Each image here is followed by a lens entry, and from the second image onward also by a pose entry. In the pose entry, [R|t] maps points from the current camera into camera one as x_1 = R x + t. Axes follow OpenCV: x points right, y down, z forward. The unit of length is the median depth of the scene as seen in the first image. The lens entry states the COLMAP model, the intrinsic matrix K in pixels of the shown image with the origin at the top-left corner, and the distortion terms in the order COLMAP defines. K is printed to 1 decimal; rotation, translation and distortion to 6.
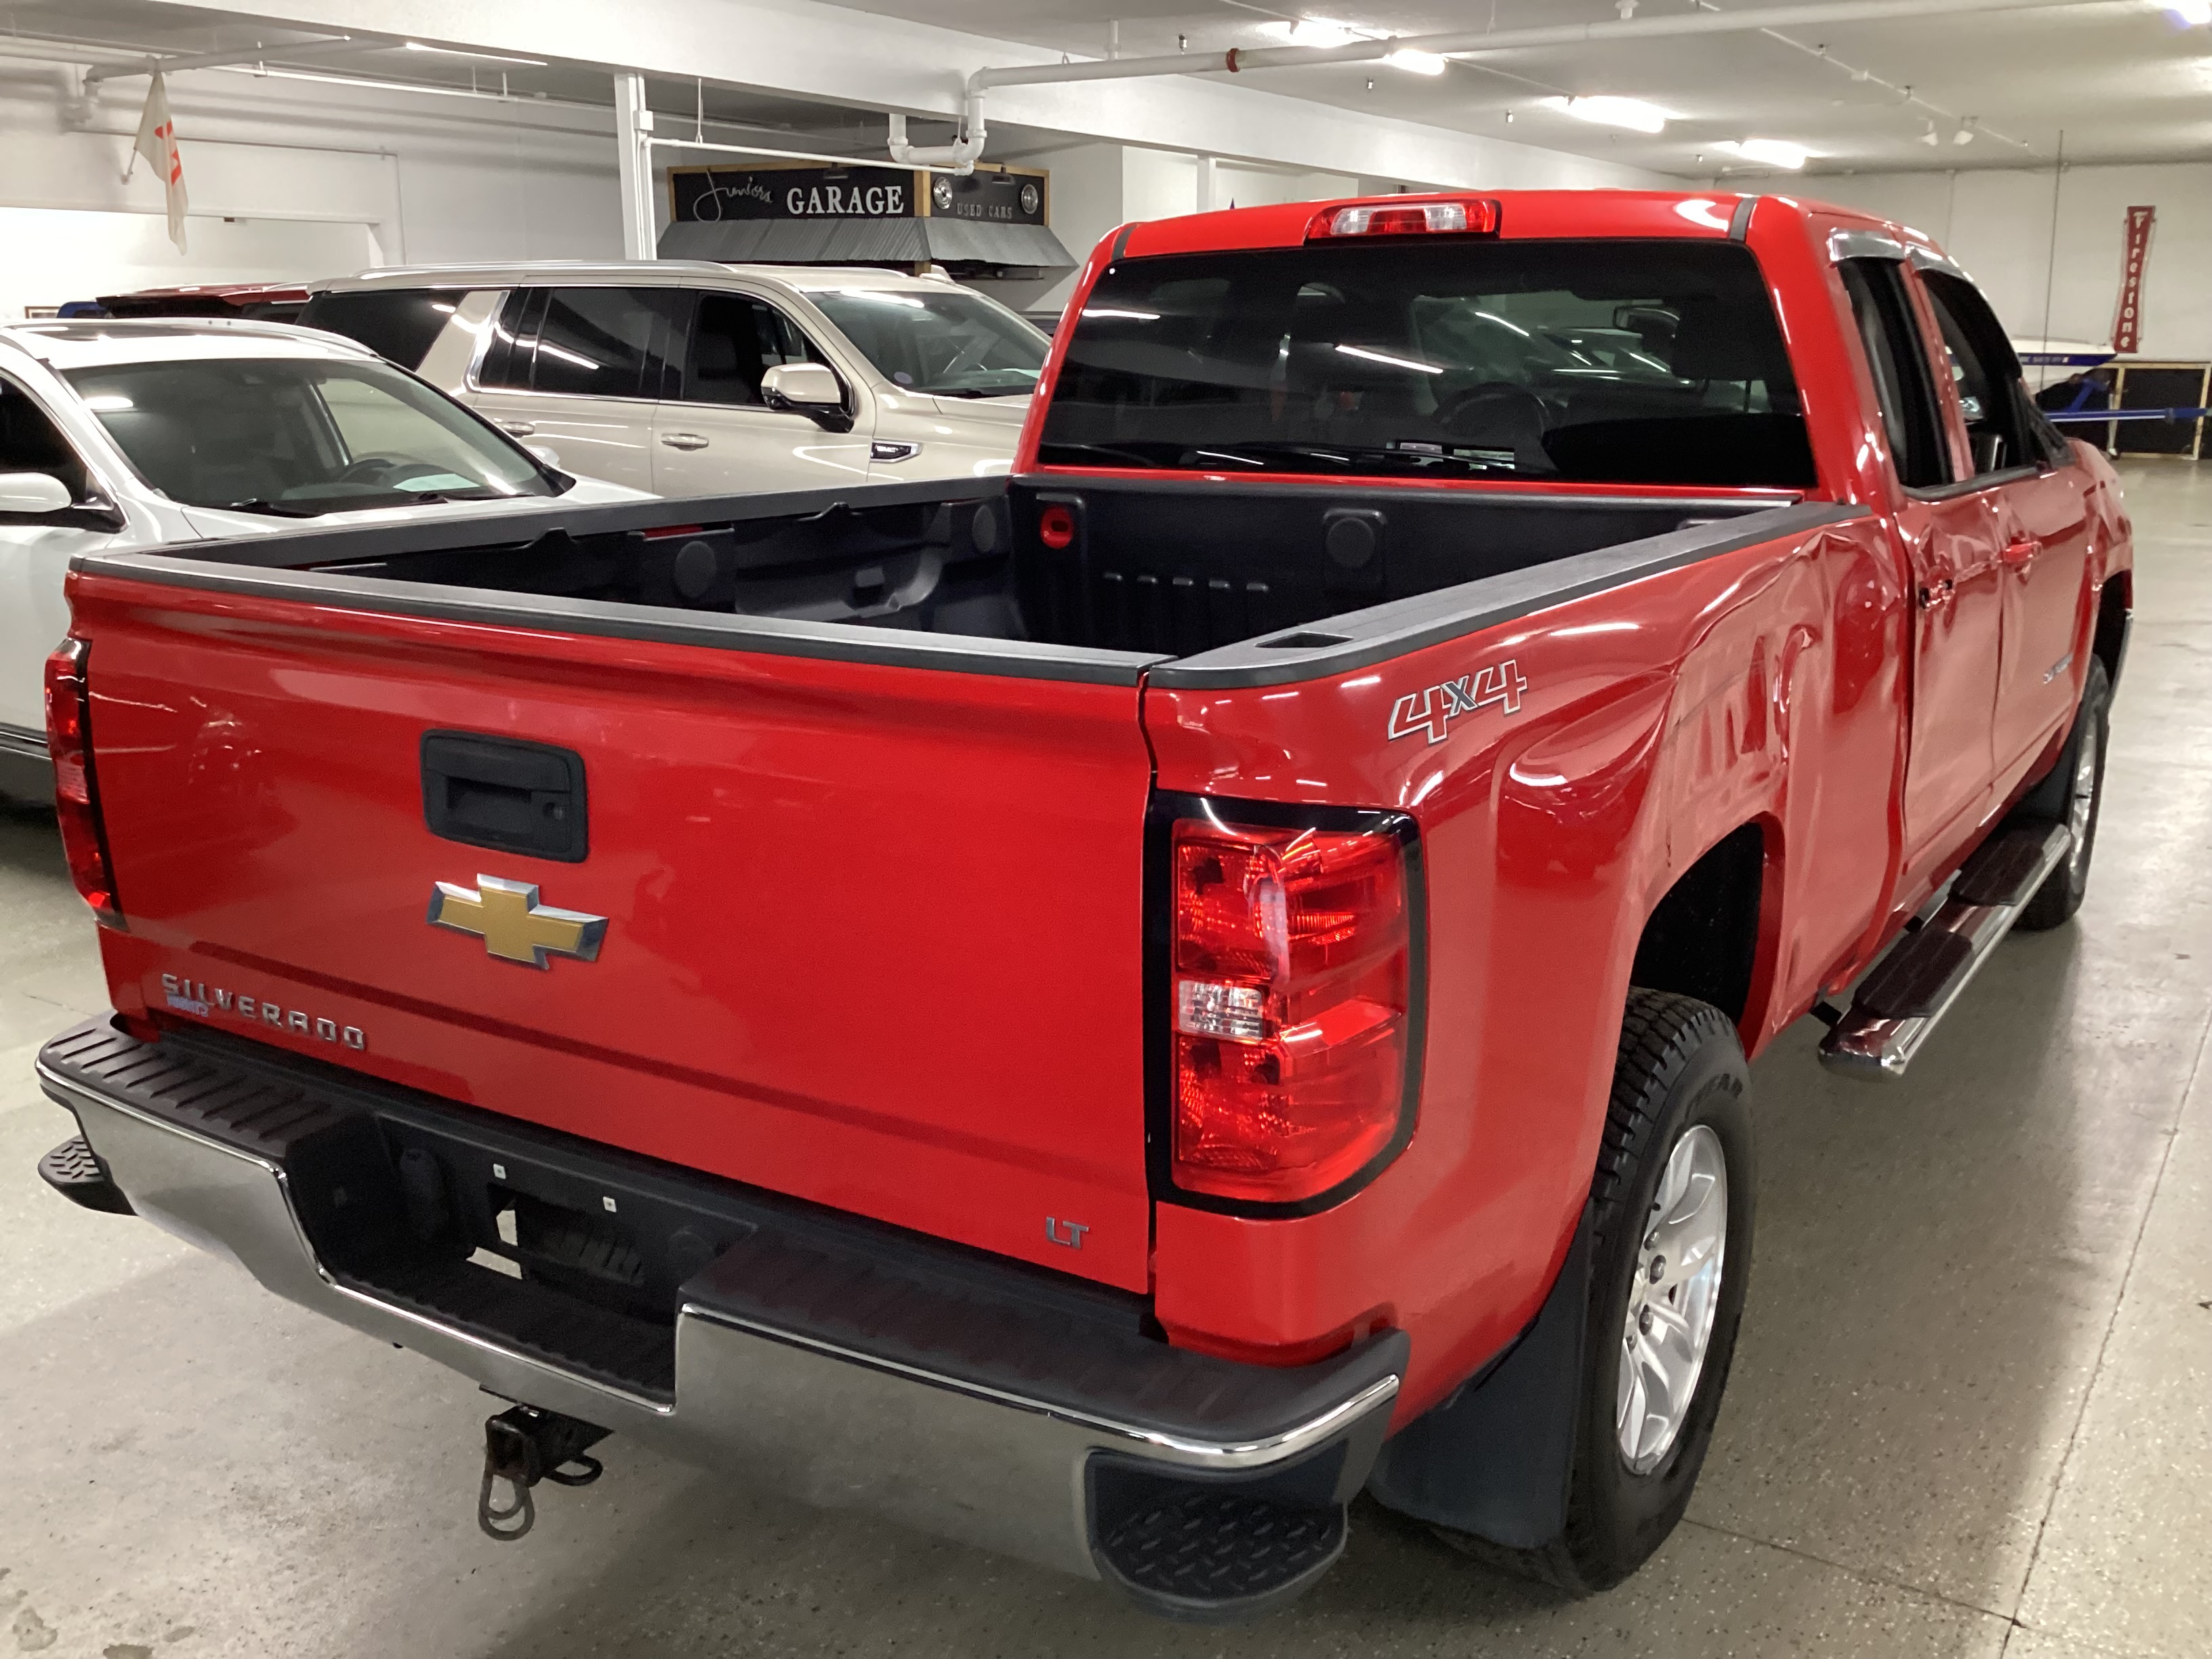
lens RADIAL K [[2018.9, 0, 1106.0], [0, 2018.9, 829.5], [0, 0, 1]] dist [-0.009108, -0.013986]
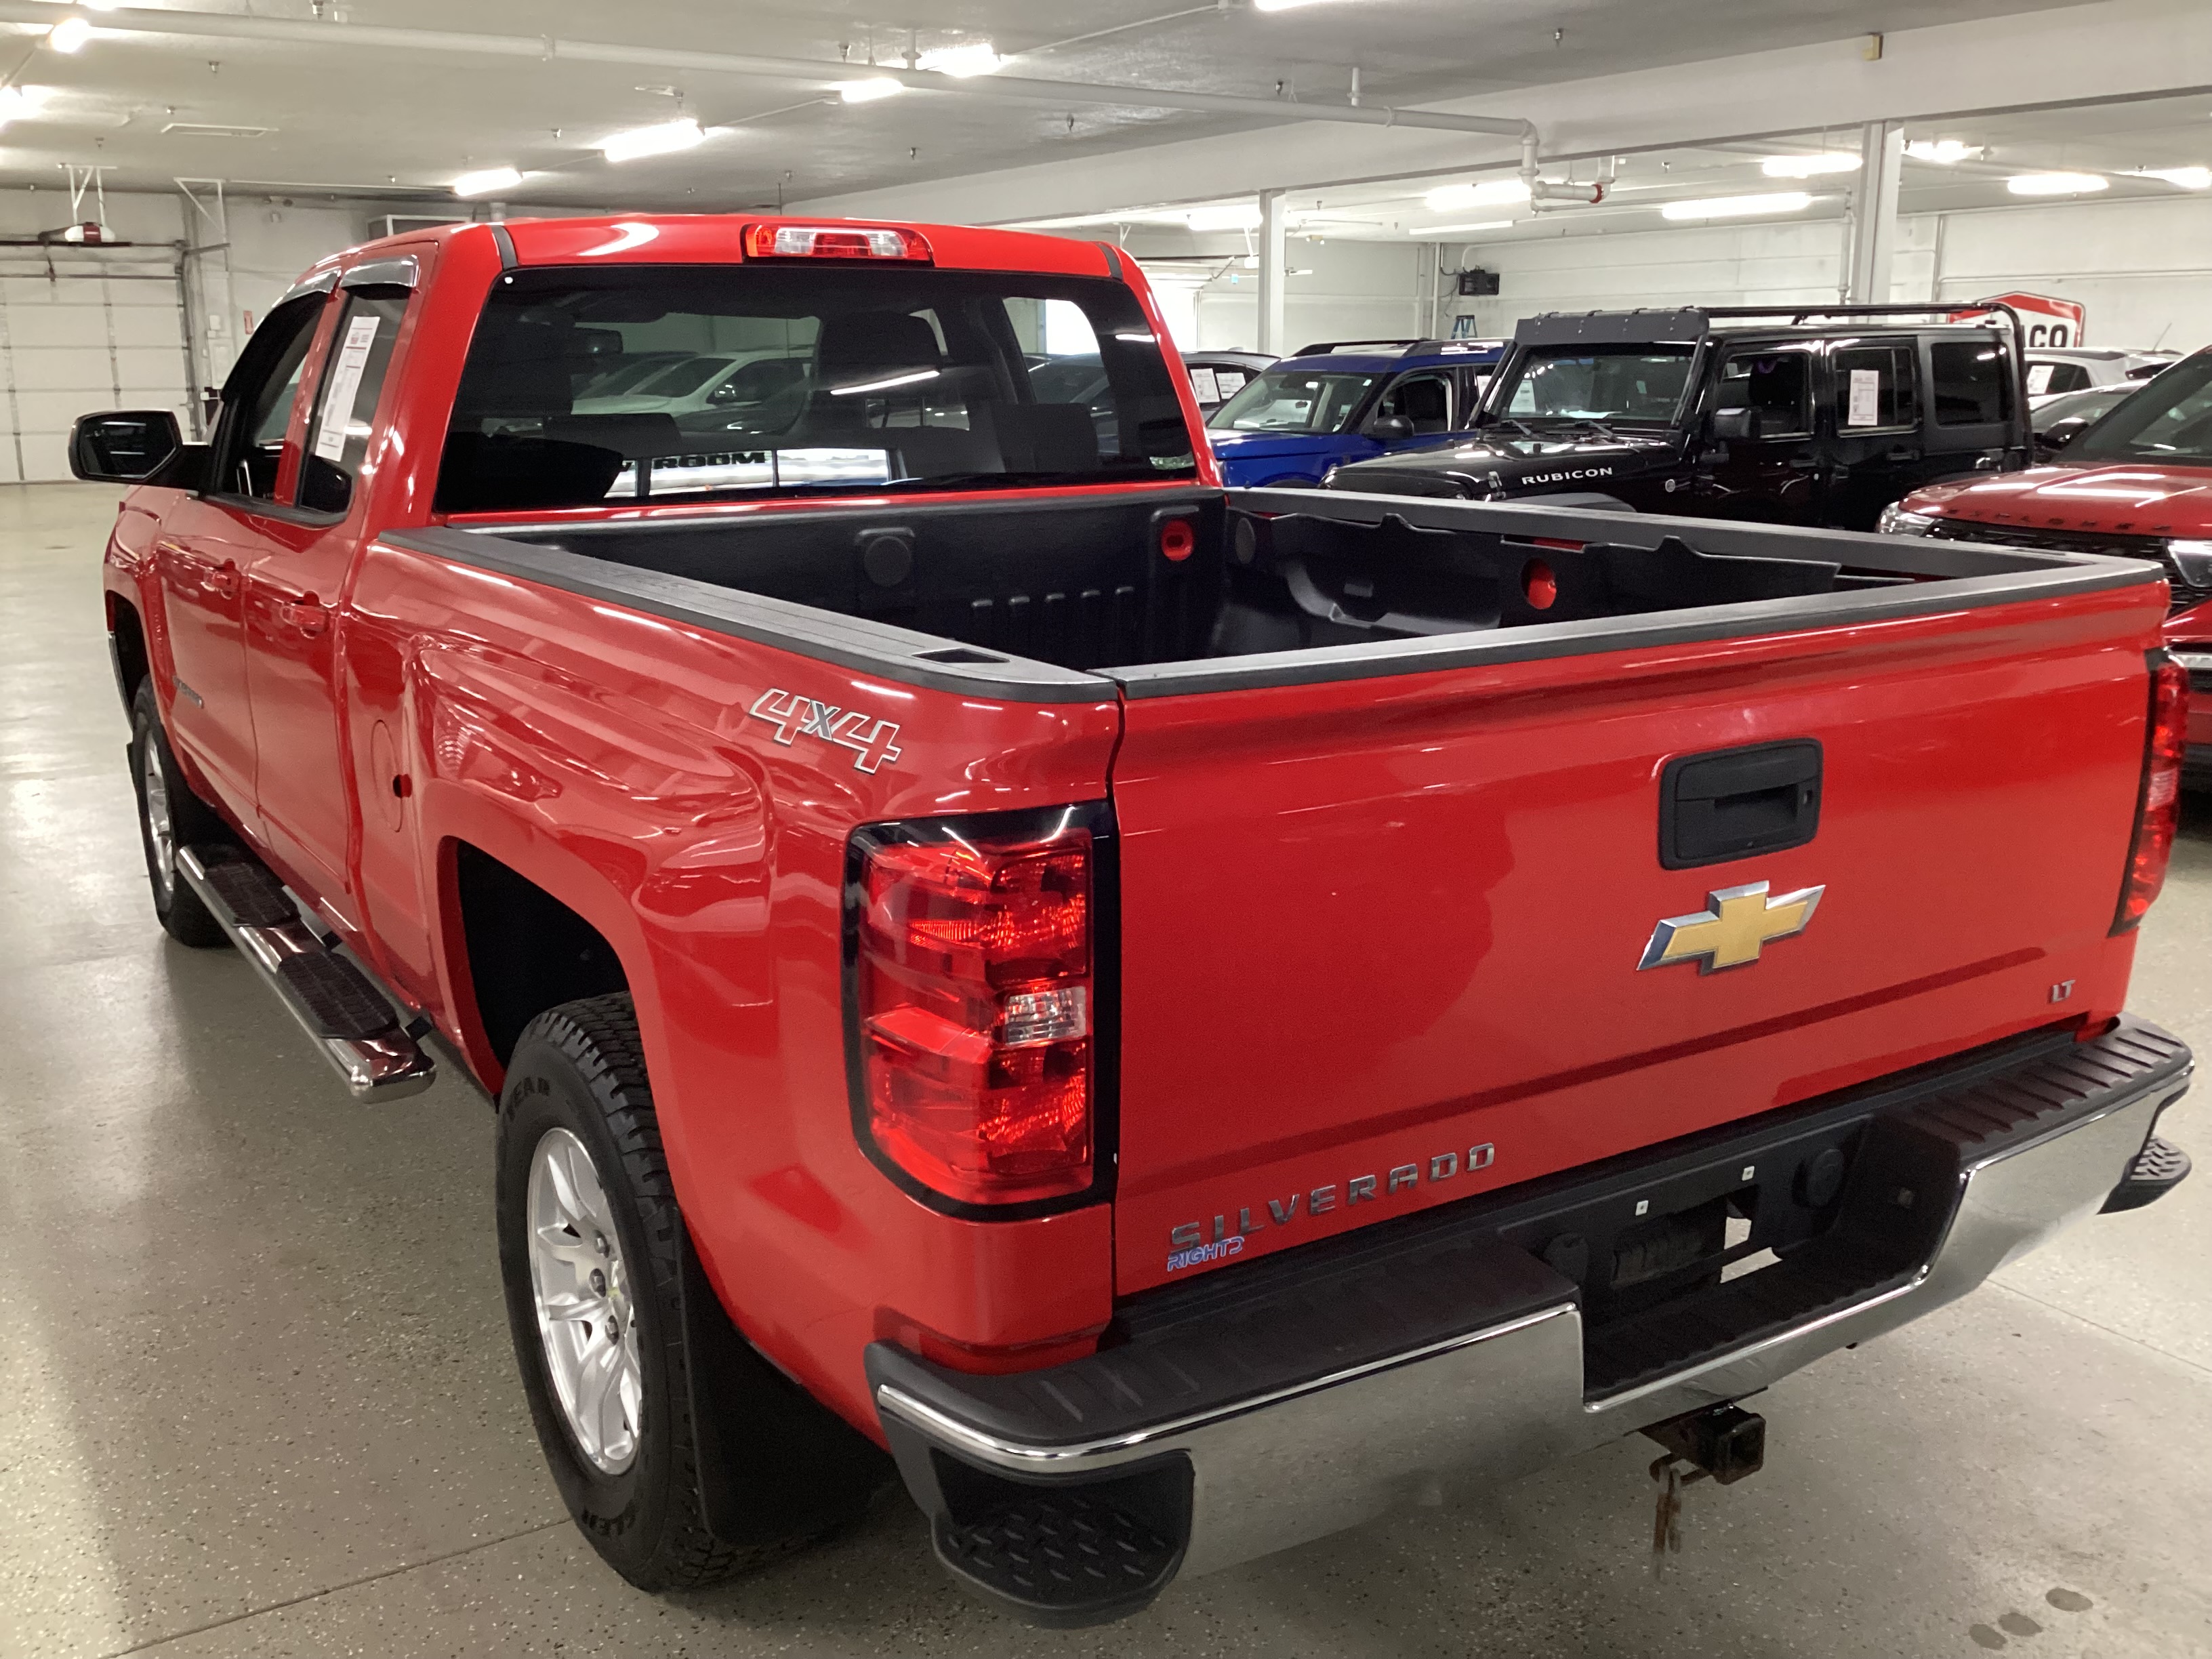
lens RADIAL K [[2035.1, 0, 1106.0], [0, 2035.1, 829.5], [0, 0, 1]] dist [0.003432, -0.000164]
pose [[0.412809, -0.200698, 0.888431, -0.762829], [0.213969, 0.969493, 0.119589, -0.110887], [-0.885328, 0.140729, 0.443158, 0.470520]]
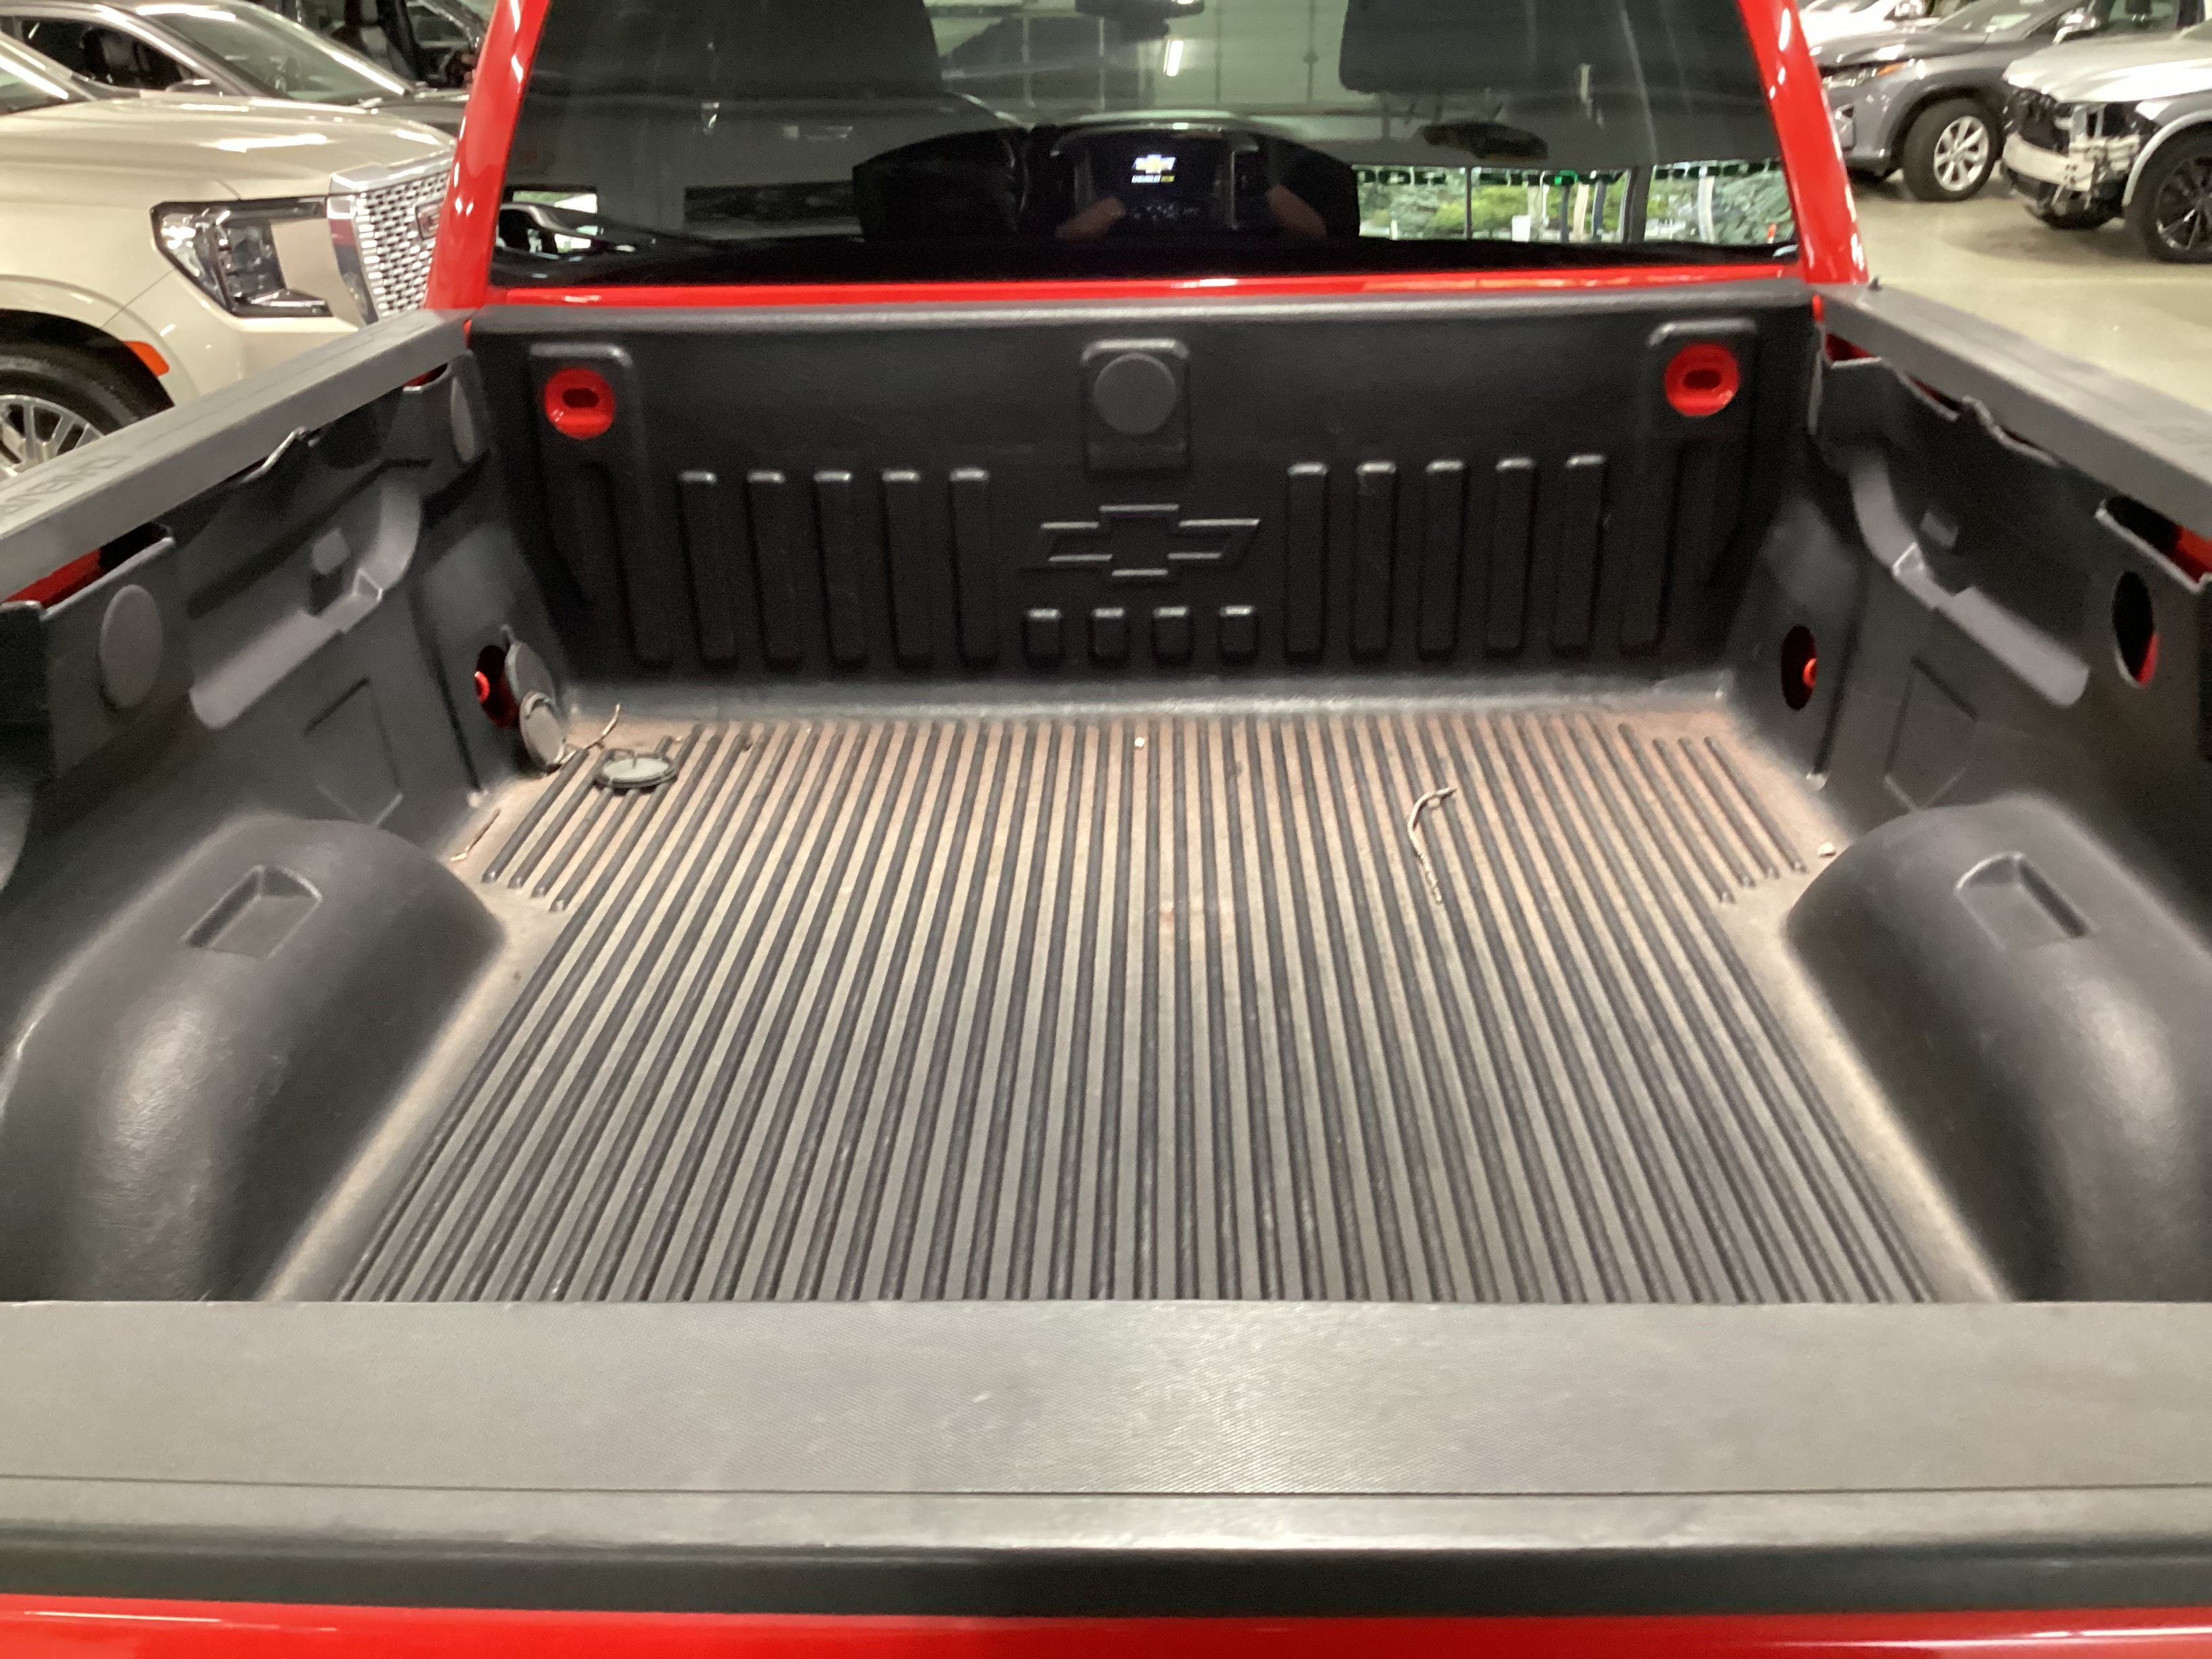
lens RADIAL K [[2035.1, 0, 1106.0], [0, 2035.1, 829.5], [0, 0, 1]] dist [0.003432, -0.000164]
pose [[0.852725, -0.211591, 0.477586, -0.219972], [0.136703, 0.972818, 0.186916, -0.129976], [-0.504154, -0.094100, 0.858472, 0.447086]]
